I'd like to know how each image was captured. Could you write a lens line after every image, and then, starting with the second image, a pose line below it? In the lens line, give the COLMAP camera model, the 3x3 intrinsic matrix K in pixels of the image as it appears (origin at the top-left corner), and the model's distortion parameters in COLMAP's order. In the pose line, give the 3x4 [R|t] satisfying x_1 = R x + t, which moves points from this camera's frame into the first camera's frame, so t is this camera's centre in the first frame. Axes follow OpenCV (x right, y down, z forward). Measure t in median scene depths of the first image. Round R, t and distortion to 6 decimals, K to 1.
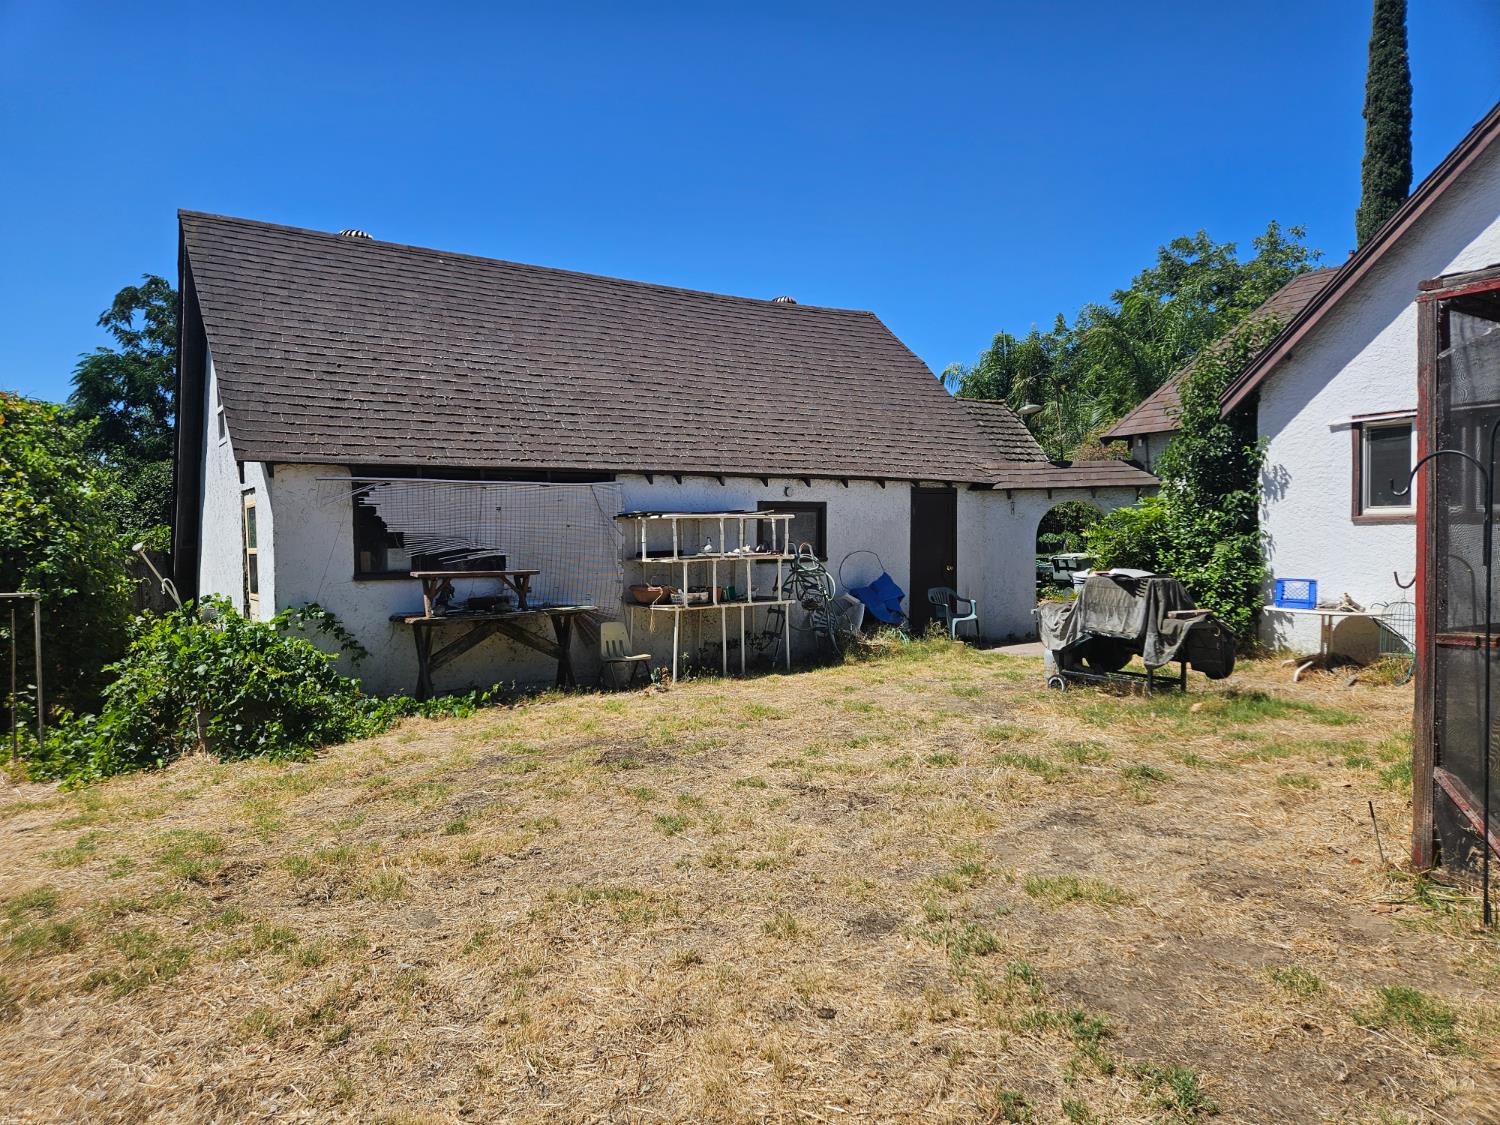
lens RADIAL K [[1006.5, 0, 746.6], [0, 1006.5, 573.9], [0, 0, 1]] dist [0.076971, -0.058176]
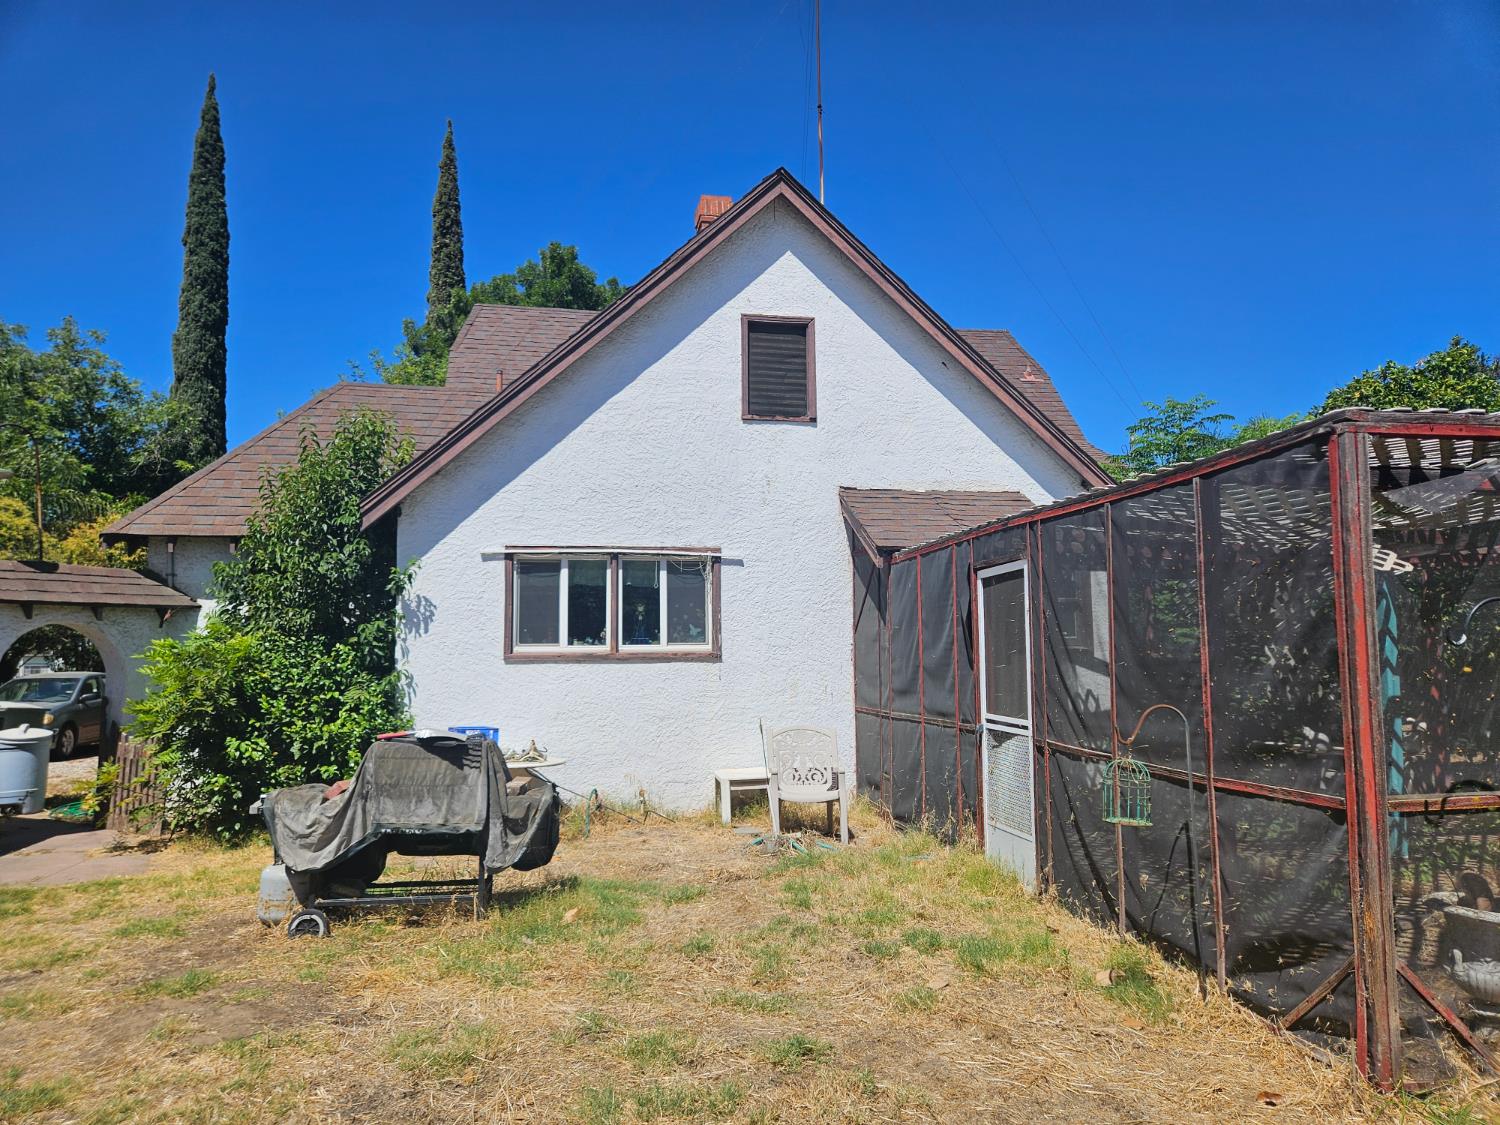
lens RADIAL K [[1006.5, 0, 746.6], [0, 1006.5, 573.9], [0, 0, 1]] dist [0.076971, -0.058176]
pose [[0.403109, 0.086757, 0.911030, -0.137498], [0.032882, 0.993480, -0.109158, -0.021080], [-0.914561, 0.073959, 0.397628, 0.414144]]
